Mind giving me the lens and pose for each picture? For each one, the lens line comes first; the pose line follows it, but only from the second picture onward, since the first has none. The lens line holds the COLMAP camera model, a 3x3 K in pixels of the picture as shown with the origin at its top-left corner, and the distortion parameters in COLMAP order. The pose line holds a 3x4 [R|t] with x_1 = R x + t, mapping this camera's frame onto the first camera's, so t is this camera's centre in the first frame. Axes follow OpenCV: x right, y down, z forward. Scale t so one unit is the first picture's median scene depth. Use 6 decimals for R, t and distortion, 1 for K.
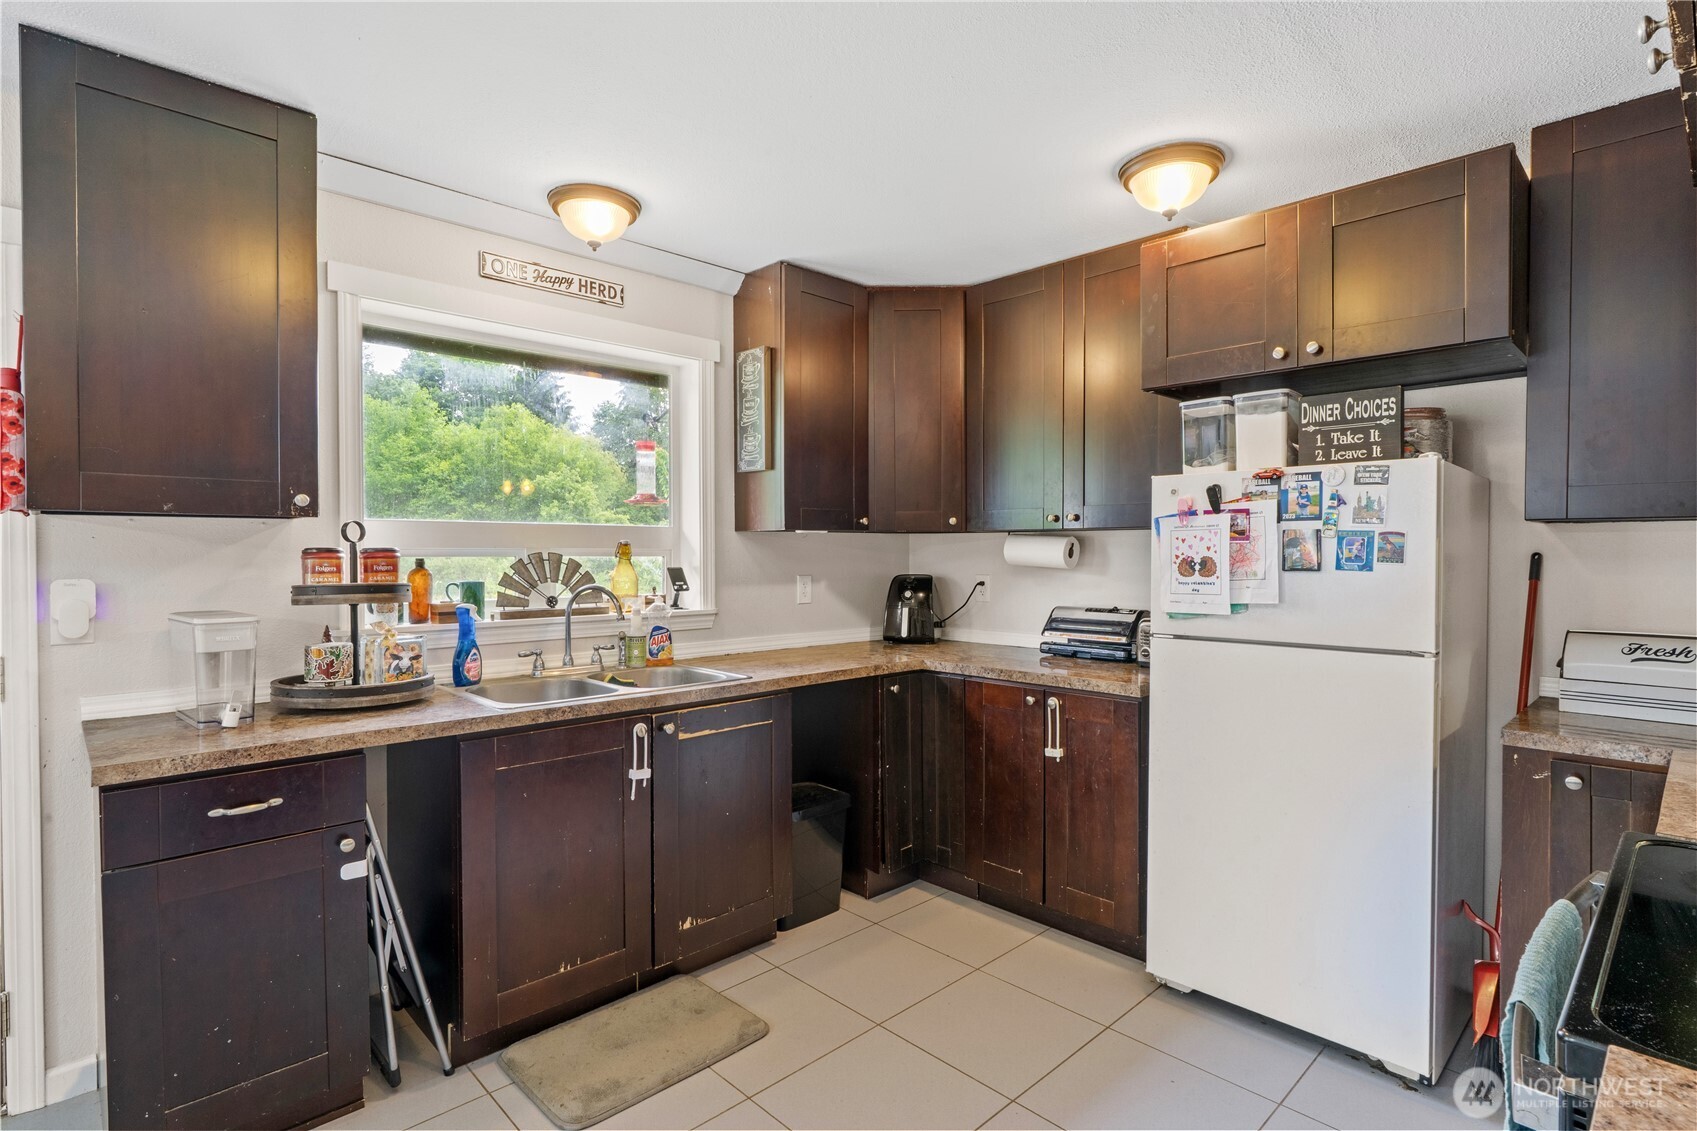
lens RADIAL K [[848.0, 0, 848.5], [0, 848.0, 565.5], [0, 0, 1]] dist [0.000785, 0.000548]
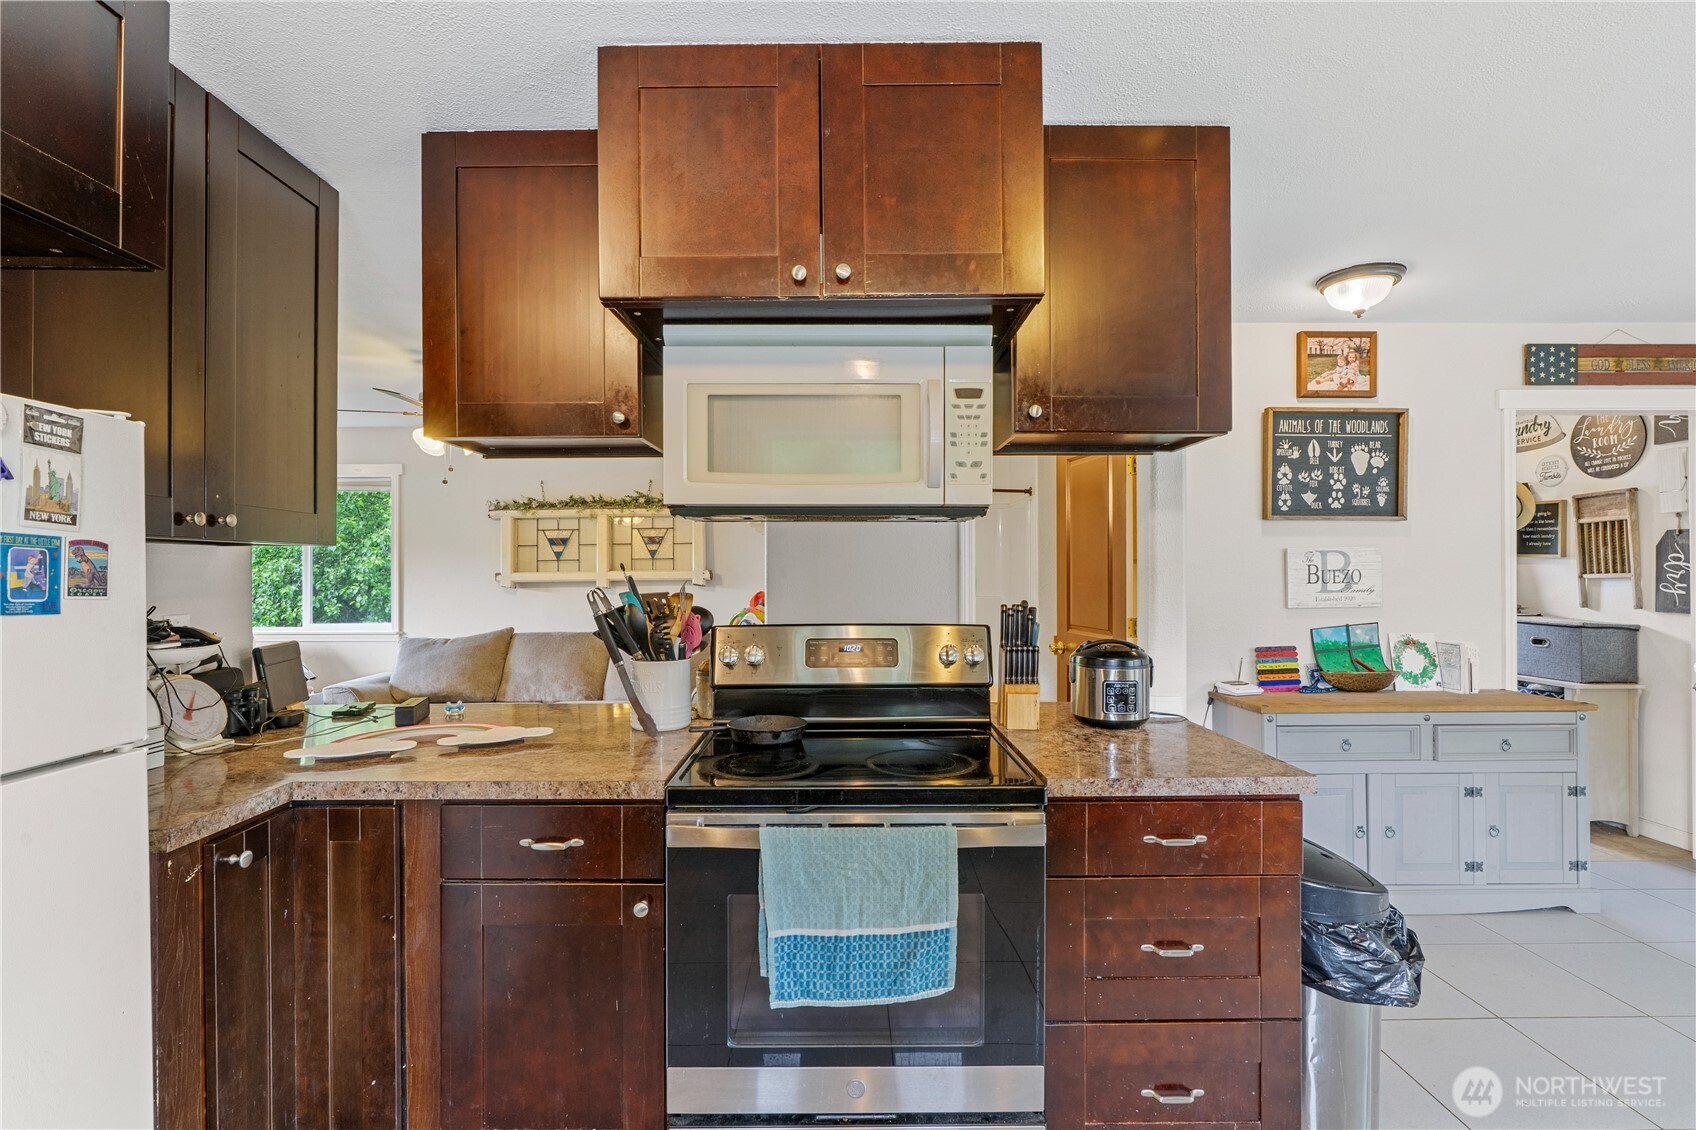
lens RADIAL K [[770.1, 0, 851.9], [0, 770.1, 571.1], [0, 0, 1]] dist [-0.001215, 0.000409]
pose [[-0.728771, 0.002269, 0.684754, -0.056266], [0.014634, 0.999818, 0.012262, -0.015776], [-0.684601, 0.018957, -0.728672, 0.868076]]
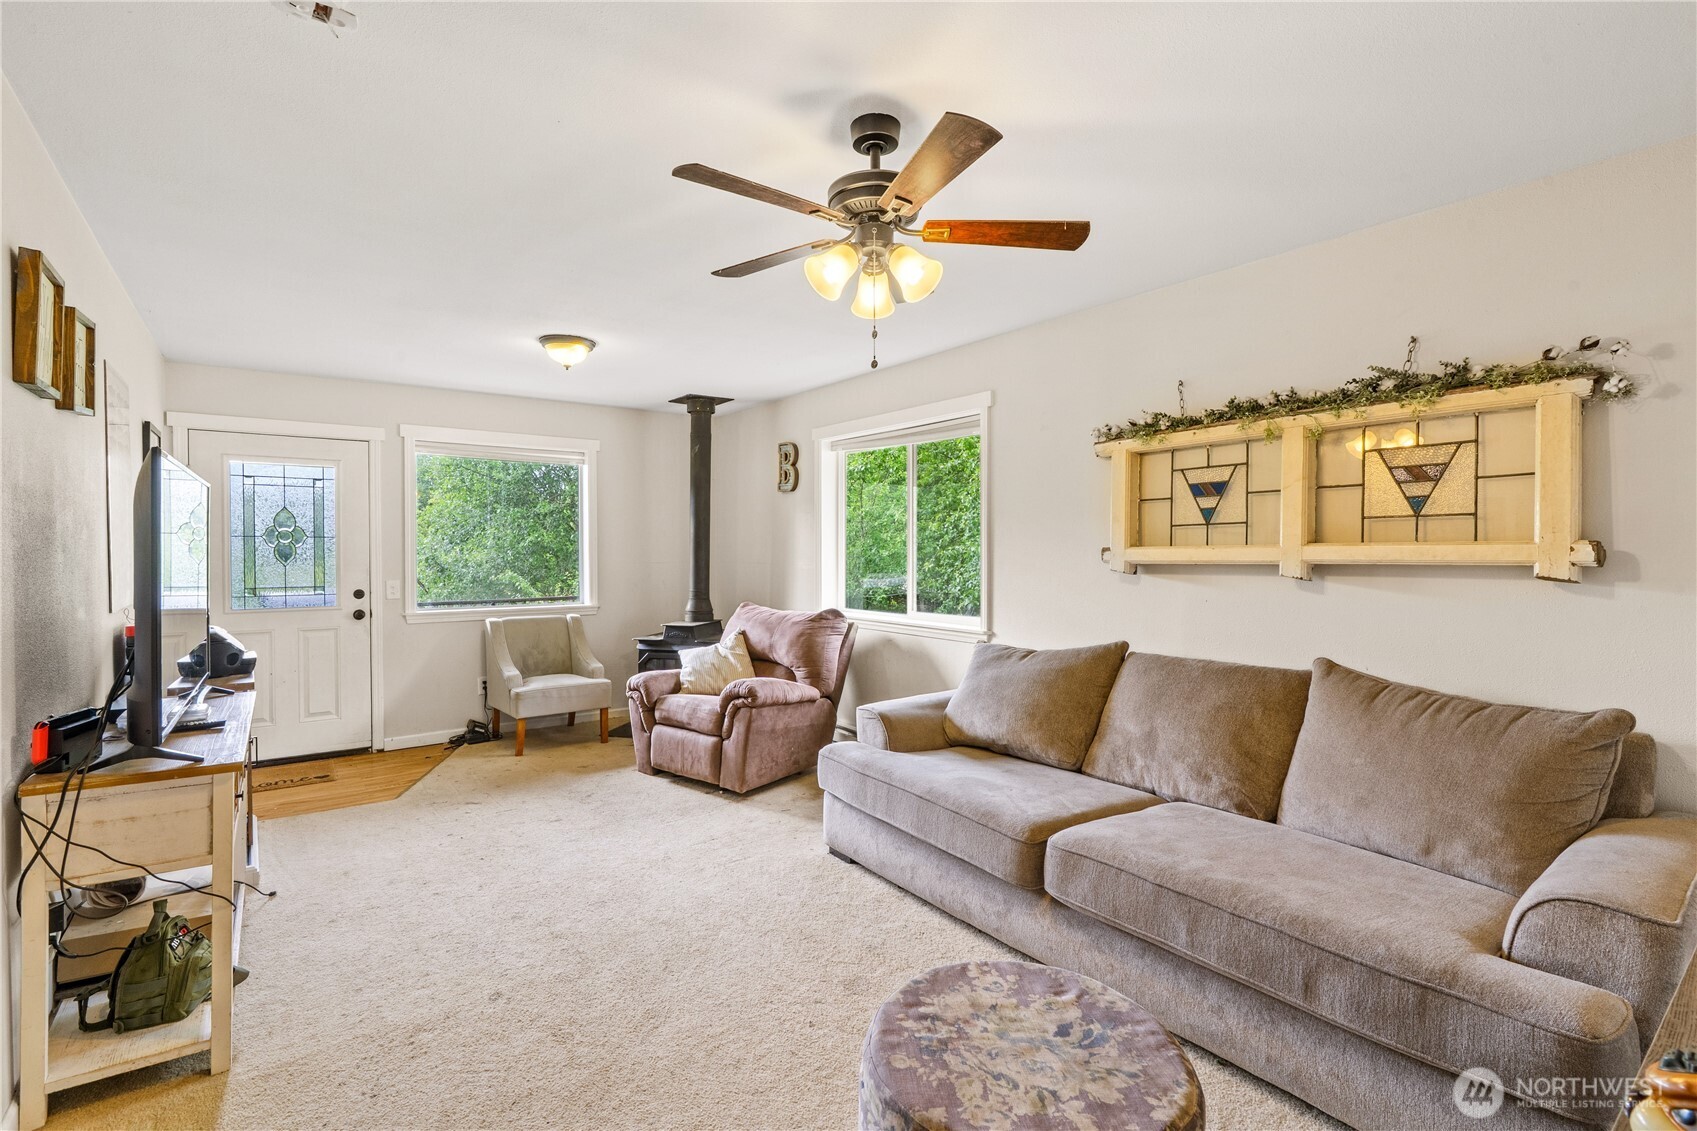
lens RADIAL K [[774.3, 0, 843.3], [0, 774.3, 558.6], [0, 0, 1]] dist [-0.001077, 0.000142]
pose [[0.130811, -0.013143, 0.991320, 0.889370], [0.017486, 0.999787, 0.010948, -0.000703], [-0.991253, 0.015902, 0.131013, 0.181559]]
